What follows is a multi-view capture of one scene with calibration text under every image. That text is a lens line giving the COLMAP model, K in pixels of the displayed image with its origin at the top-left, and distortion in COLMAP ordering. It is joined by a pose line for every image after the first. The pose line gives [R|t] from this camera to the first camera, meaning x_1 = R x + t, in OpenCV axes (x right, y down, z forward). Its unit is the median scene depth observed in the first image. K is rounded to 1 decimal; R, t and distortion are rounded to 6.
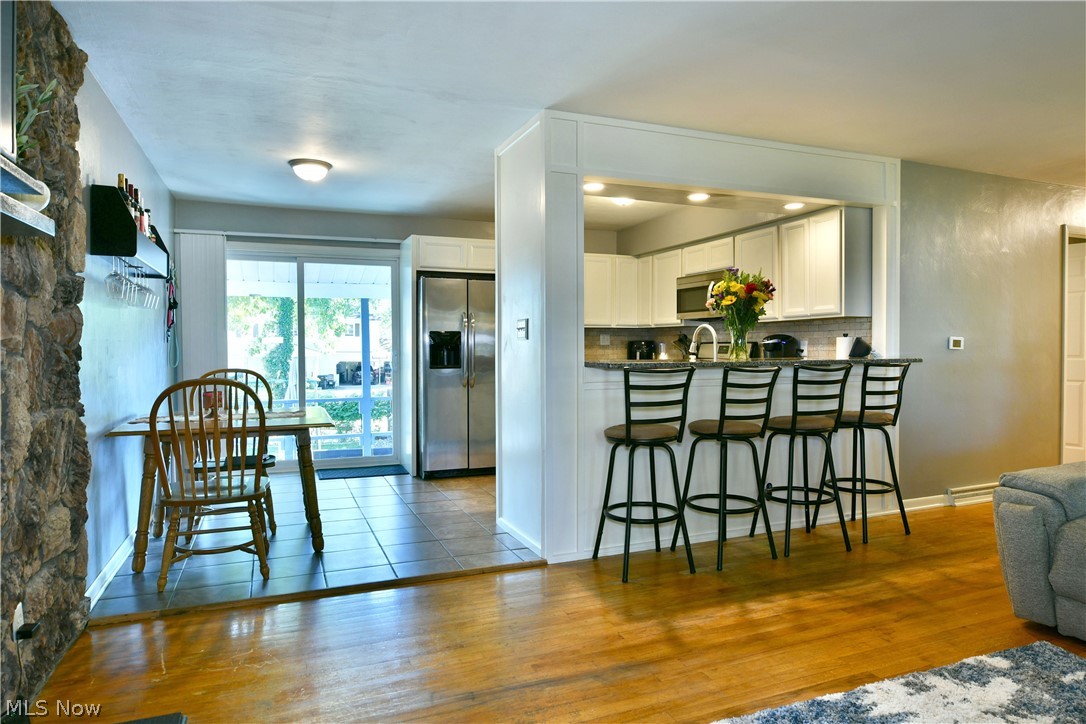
lens RADIAL K [[659.0, 0, 537.6], [0, 659.0, 361.8], [0, 0, 1]] dist [-0.011397, -0.007349]
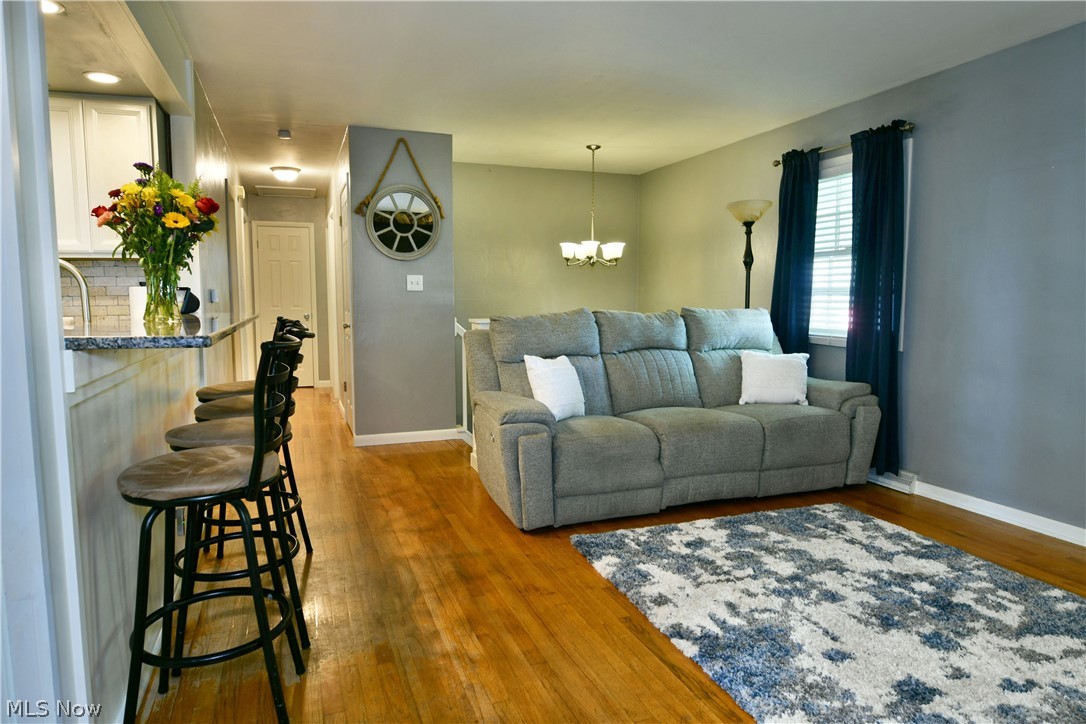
lens RADIAL K [[659.0, 0, 539.7], [0, 659.0, 359.2], [0, 0, 1]] dist [-0.011397, -0.007349]
pose [[0.029104, -0.090265, 0.995492, -0.306264], [0.025066, 0.995667, 0.089548, -0.014776], [-0.999262, 0.022347, 0.031241, 0.687519]]
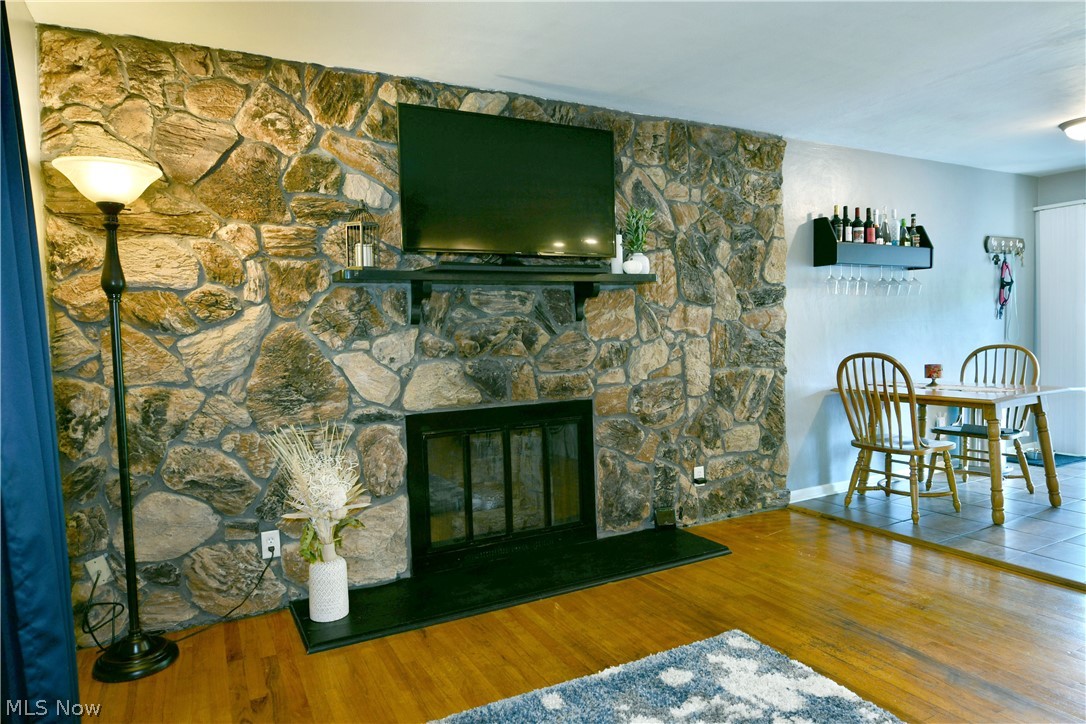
lens RADIAL K [[659.0, 0, 539.4], [0, 659.0, 361.2], [0, 0, 1]] dist [-0.011397, -0.007349]
pose [[0.093652, 0.043819, -0.994640, 0.604567], [0.004335, 0.999004, 0.044420, -0.014981], [0.995596, -0.008472, 0.093369, 0.196273]]
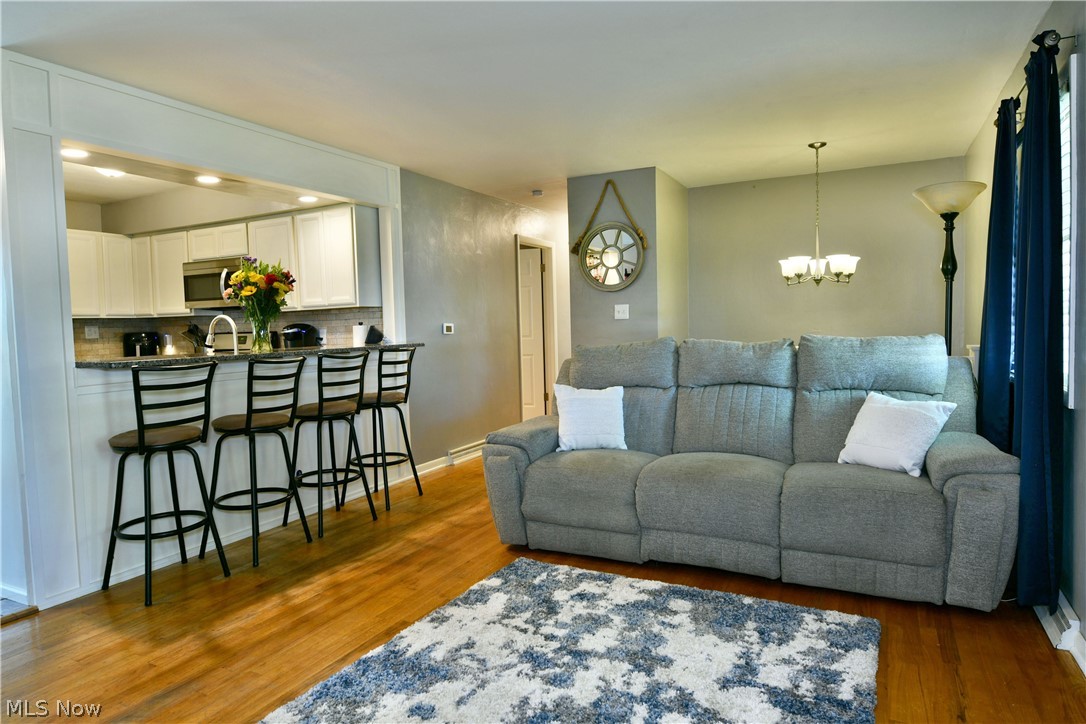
lens RADIAL K [[659.0, 0, 537.9], [0, 659.0, 361.2], [0, 0, 1]] dist [-0.011397, -0.007349]
pose [[0.758180, -0.053648, 0.649834, -0.023520], [0.040305, 0.998560, 0.035412, -0.006485], [-0.650798, -0.000657, 0.759250, -0.018585]]
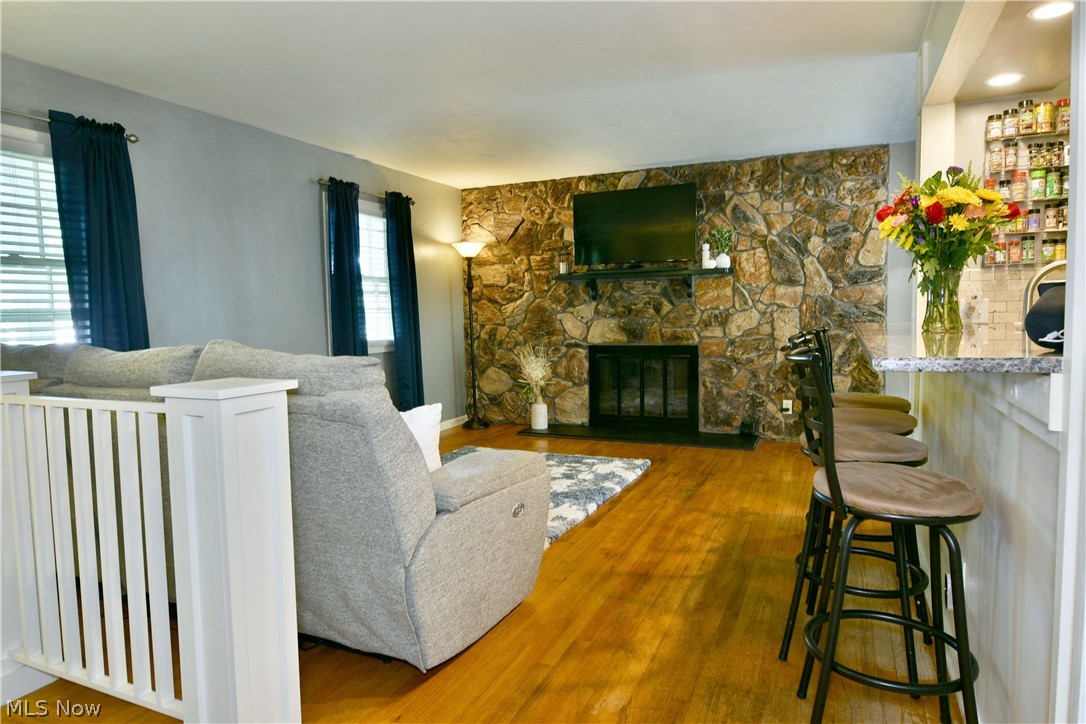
lens RADIAL K [[659.0, 0, 536.8], [0, 659.0, 363.8], [0, 0, 1]] dist [-0.011397, -0.007349]
pose [[-0.725378, 0.075533, -0.684194, 1.020239], [0.006870, 0.994706, 0.102529, -0.036664], [0.688316, 0.069672, -0.722057, 1.258946]]
